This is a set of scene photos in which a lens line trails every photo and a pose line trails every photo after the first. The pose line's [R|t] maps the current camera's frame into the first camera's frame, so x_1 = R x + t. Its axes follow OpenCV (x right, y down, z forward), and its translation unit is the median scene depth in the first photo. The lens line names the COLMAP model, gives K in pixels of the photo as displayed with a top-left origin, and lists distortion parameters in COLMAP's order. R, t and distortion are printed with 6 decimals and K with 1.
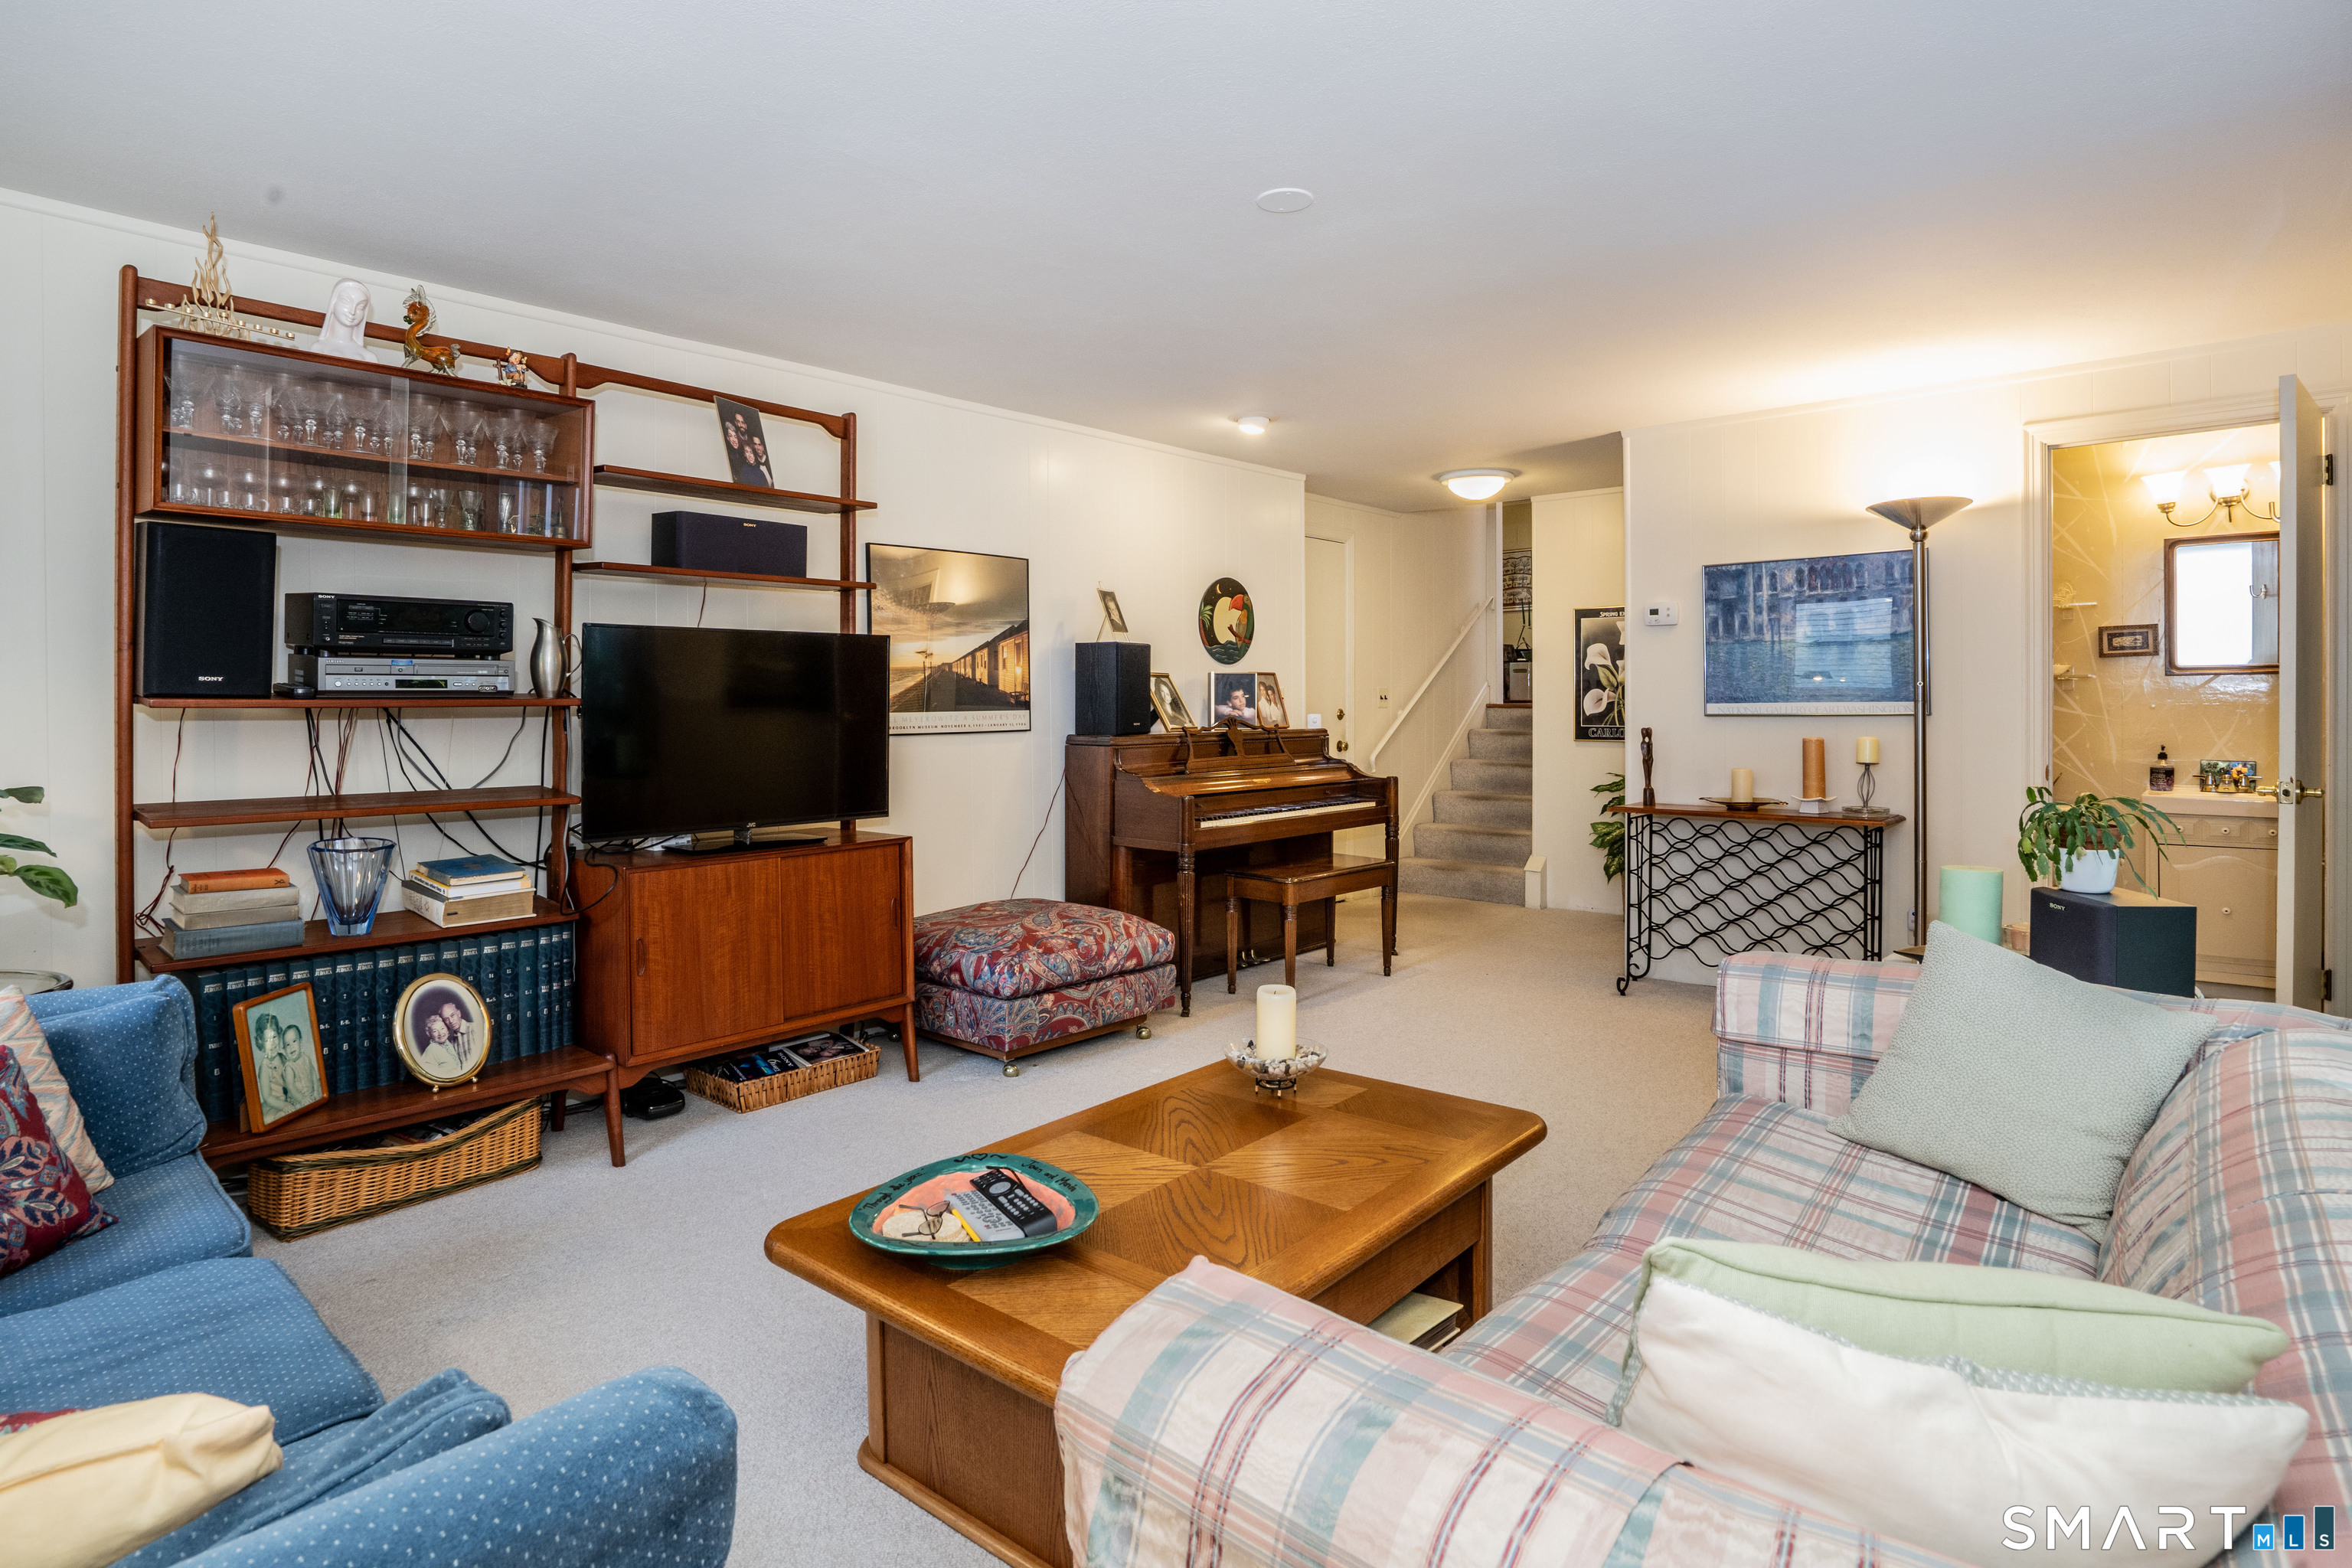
lens RADIAL K [[1233.8, 0, 1131.7], [0, 1233.8, 717.5], [0, 0, 1]] dist [-0.026188, 0.000030]
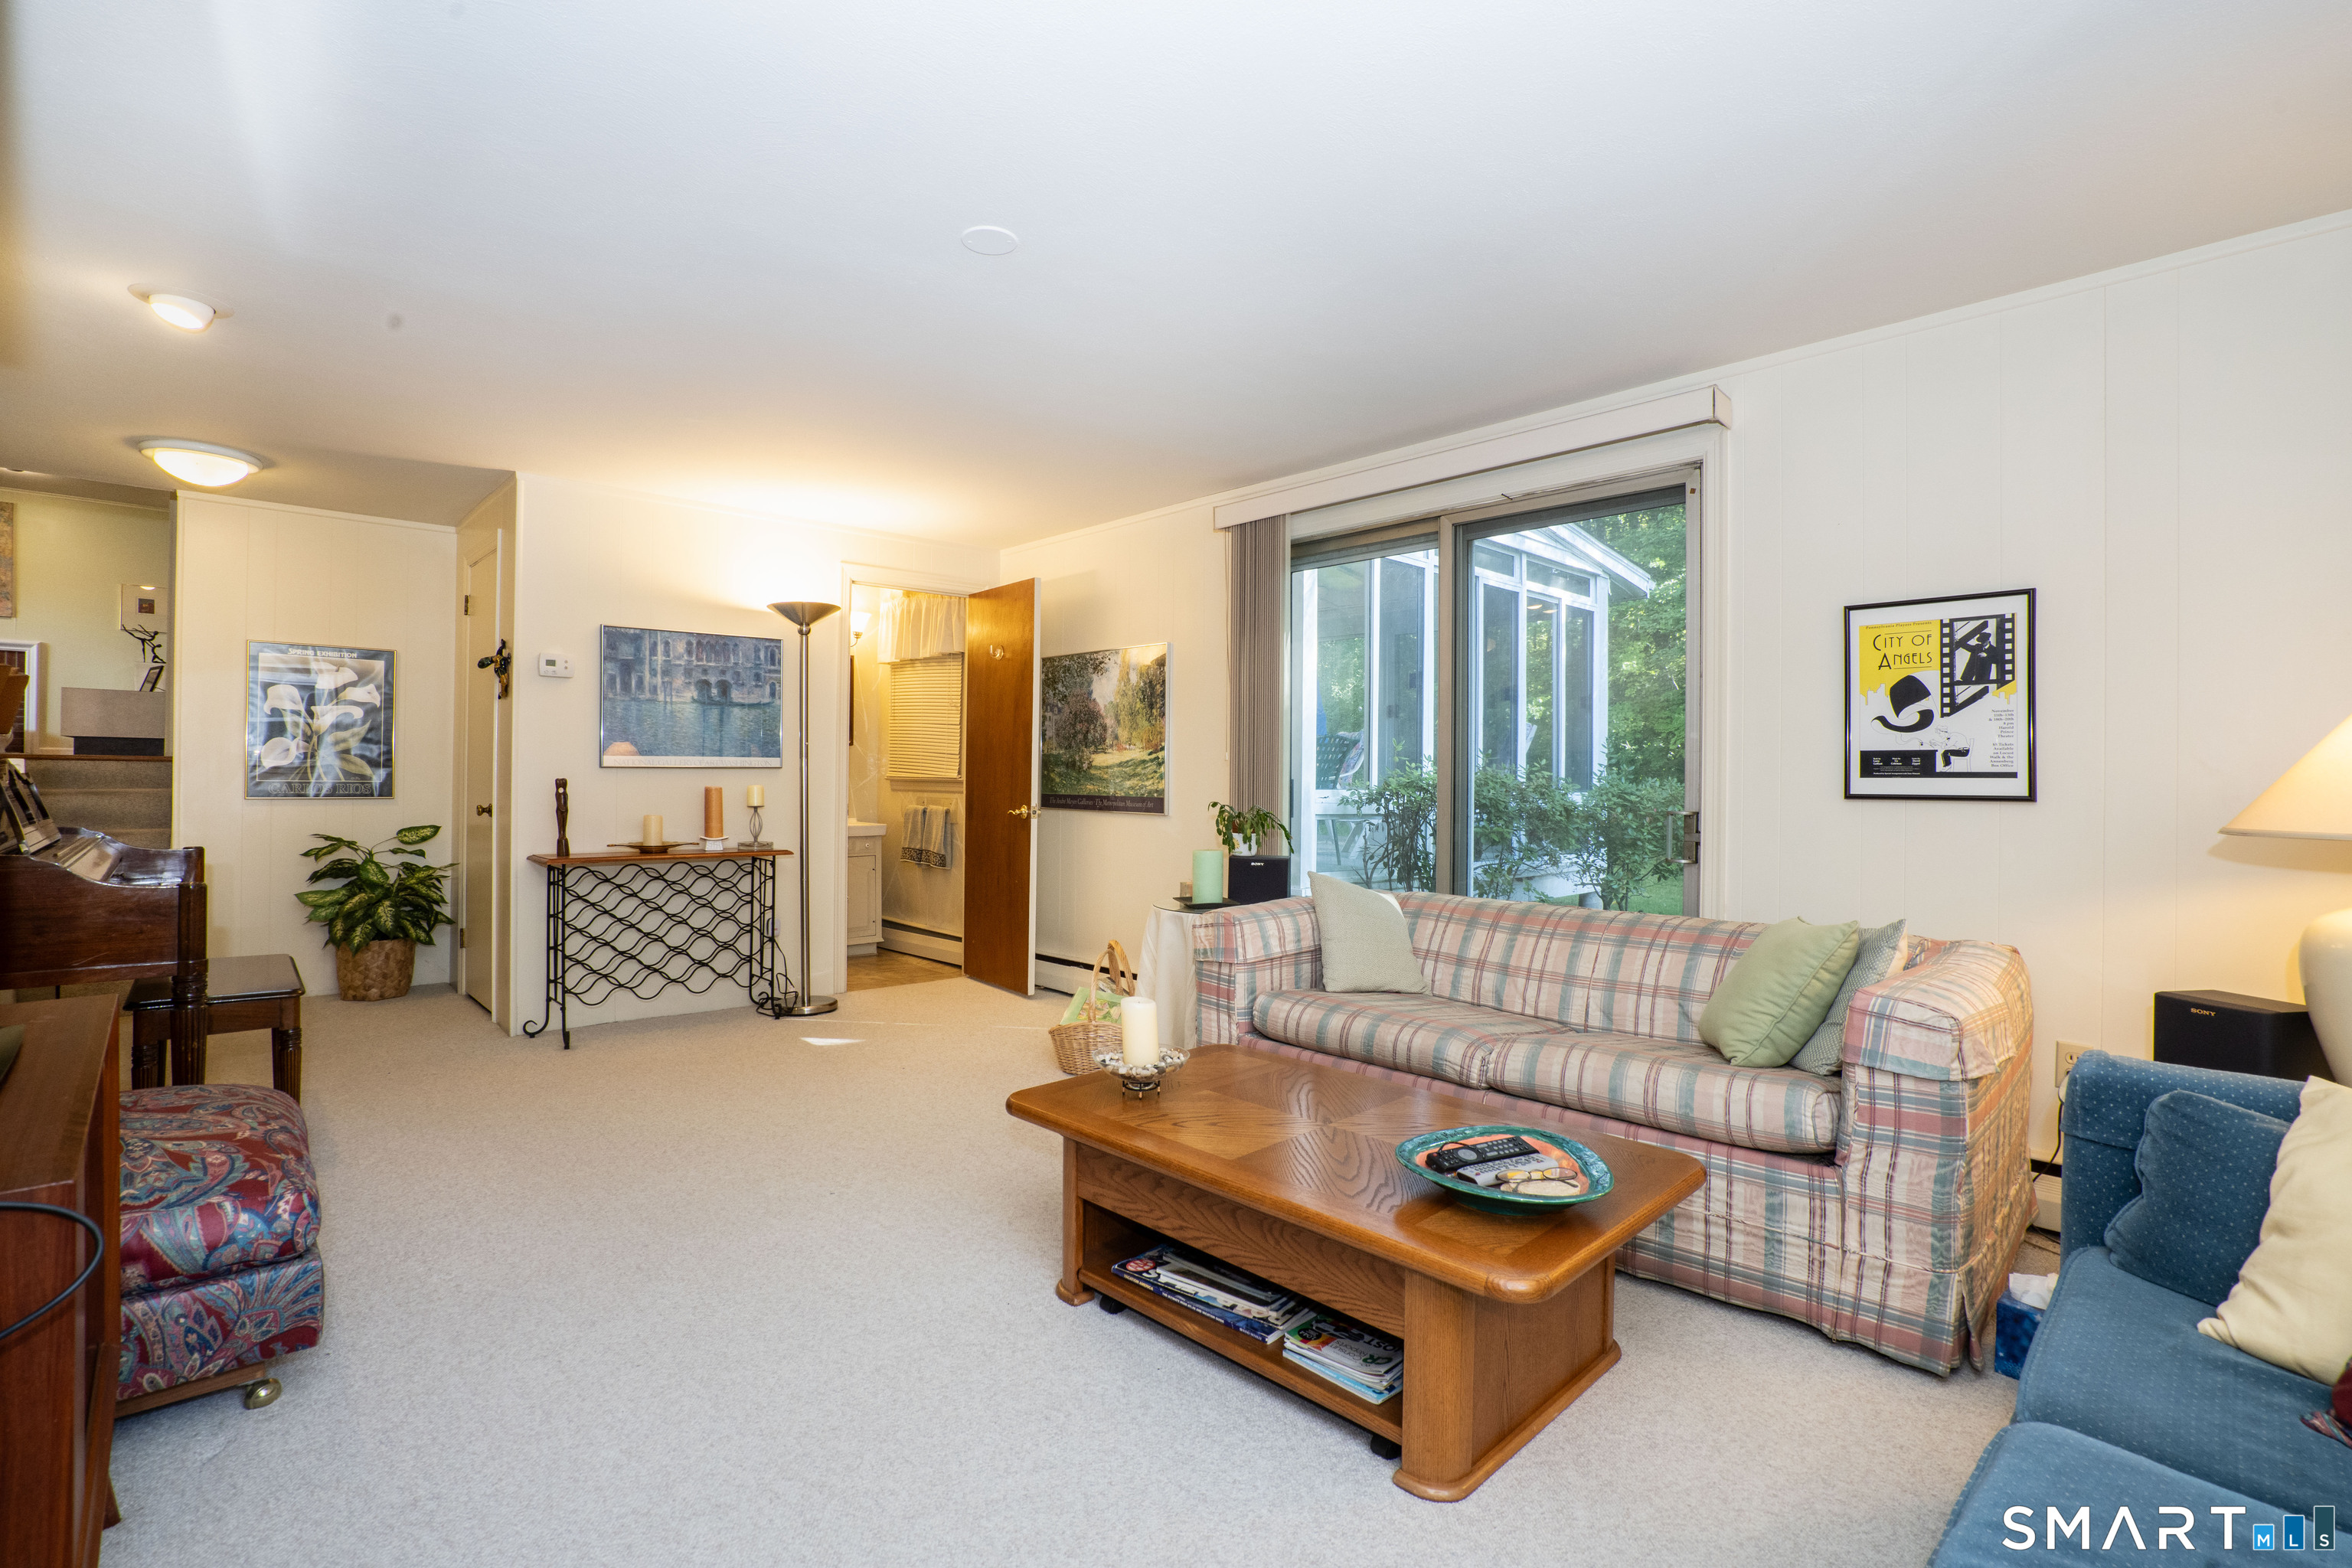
lens RADIAL K [[1108.2, 0, 1170.3], [0, 1108.2, 775.7], [0, 0, 1]] dist [-0.039415, 0.006797]
pose [[0.092639, 0.002836, 0.995696, -0.439307], [0.003425, 0.999989, -0.003167, 0.010570], [-0.995694, 0.003704, 0.092628, 0.445008]]
